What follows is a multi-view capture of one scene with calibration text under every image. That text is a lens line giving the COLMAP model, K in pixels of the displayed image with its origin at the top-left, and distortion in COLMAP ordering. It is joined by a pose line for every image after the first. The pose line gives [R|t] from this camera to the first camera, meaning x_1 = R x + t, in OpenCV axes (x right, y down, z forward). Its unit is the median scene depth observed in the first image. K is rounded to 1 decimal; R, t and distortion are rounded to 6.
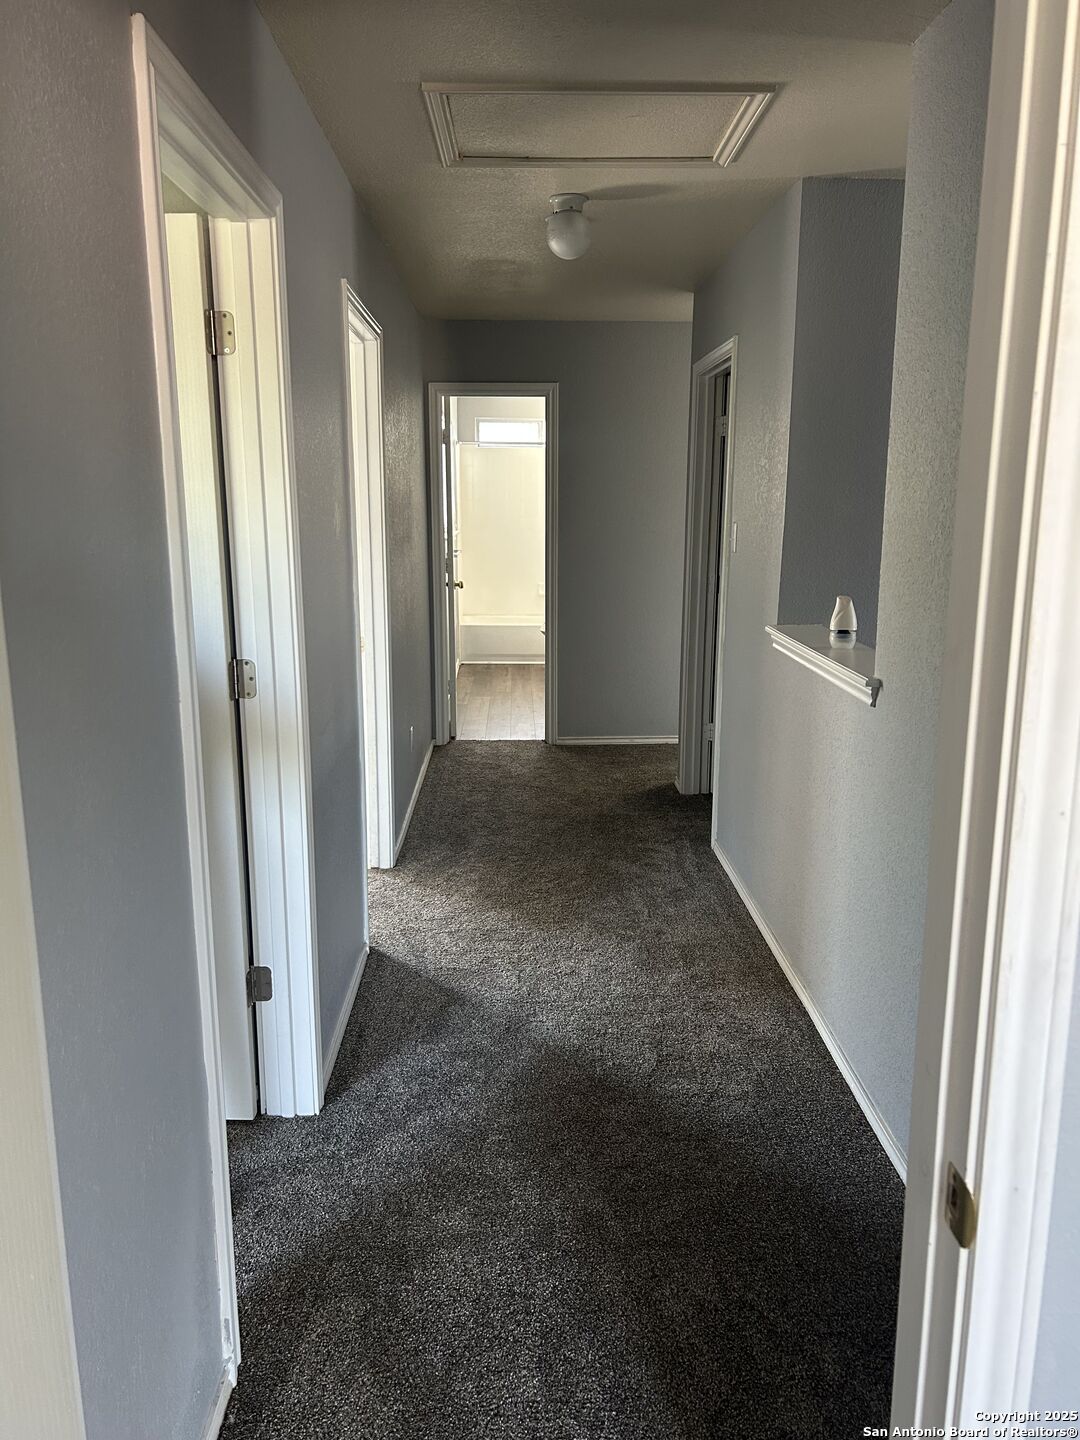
lens RADIAL K [[1094.1, 0, 540.0], [0, 1094.1, 720.0], [0, 0, 1]] dist [0.081134, -0.085002]
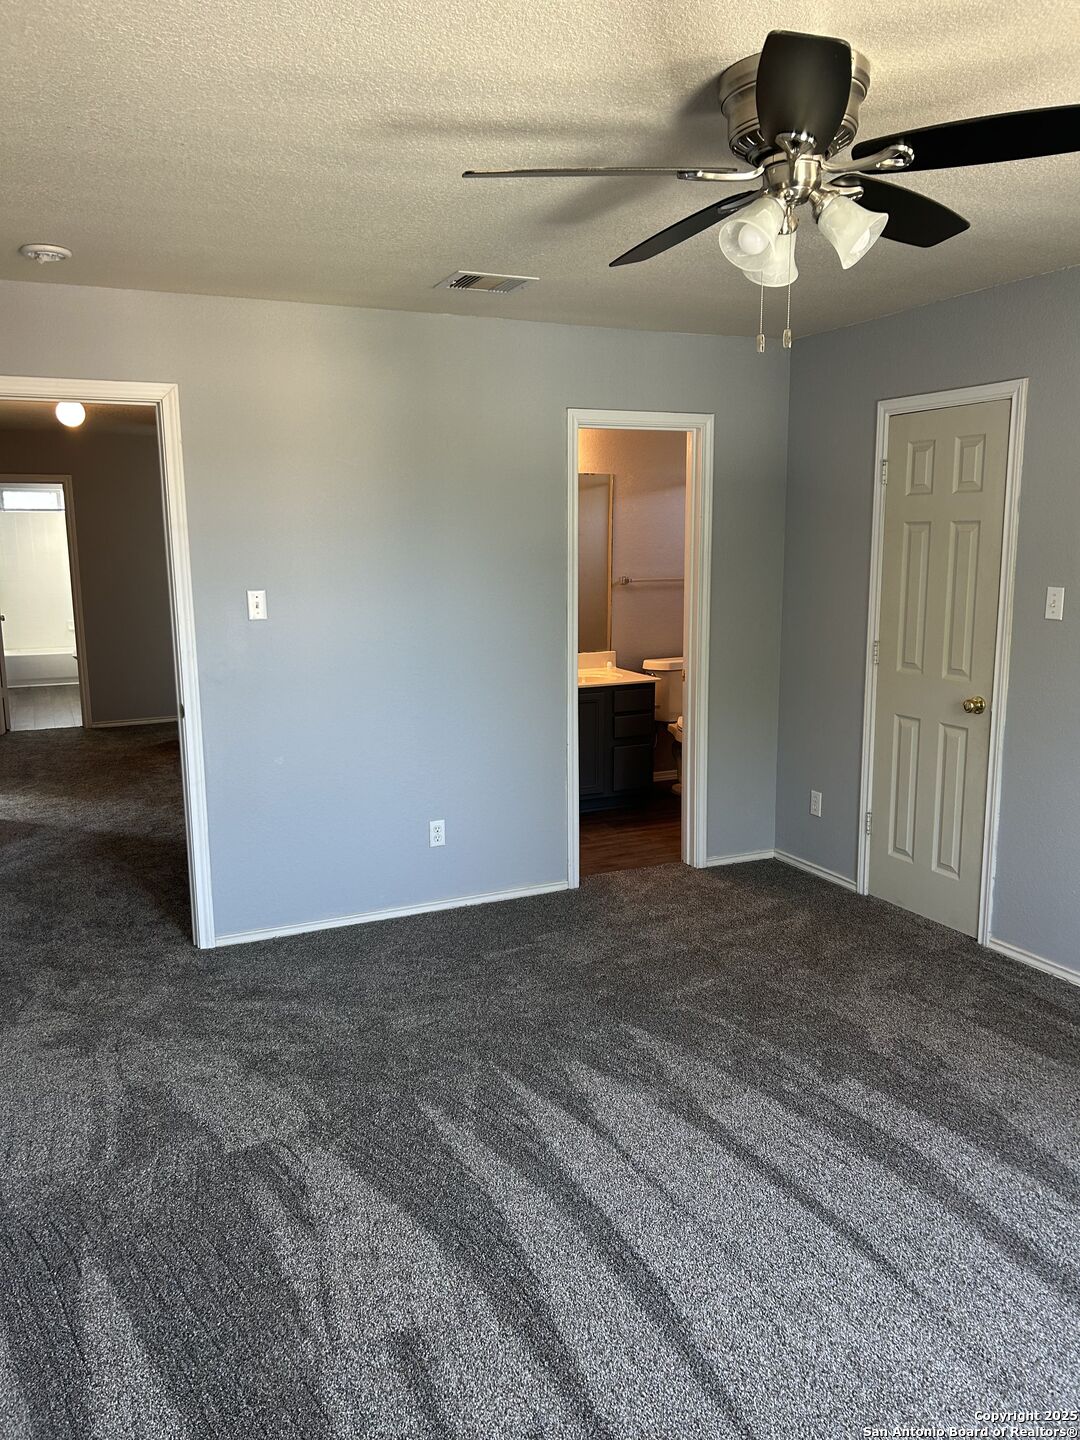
lens RADIAL K [[1094.1, 0, 540.0], [0, 1094.1, 720.0], [0, 0, 1]] dist [0.081134, -0.085002]
pose [[0.919173, -0.072245, 0.387171, -0.005437], [0.088225, 0.995820, -0.023636, 0.097820], [-0.383845, 0.055884, 0.921705, -0.535850]]
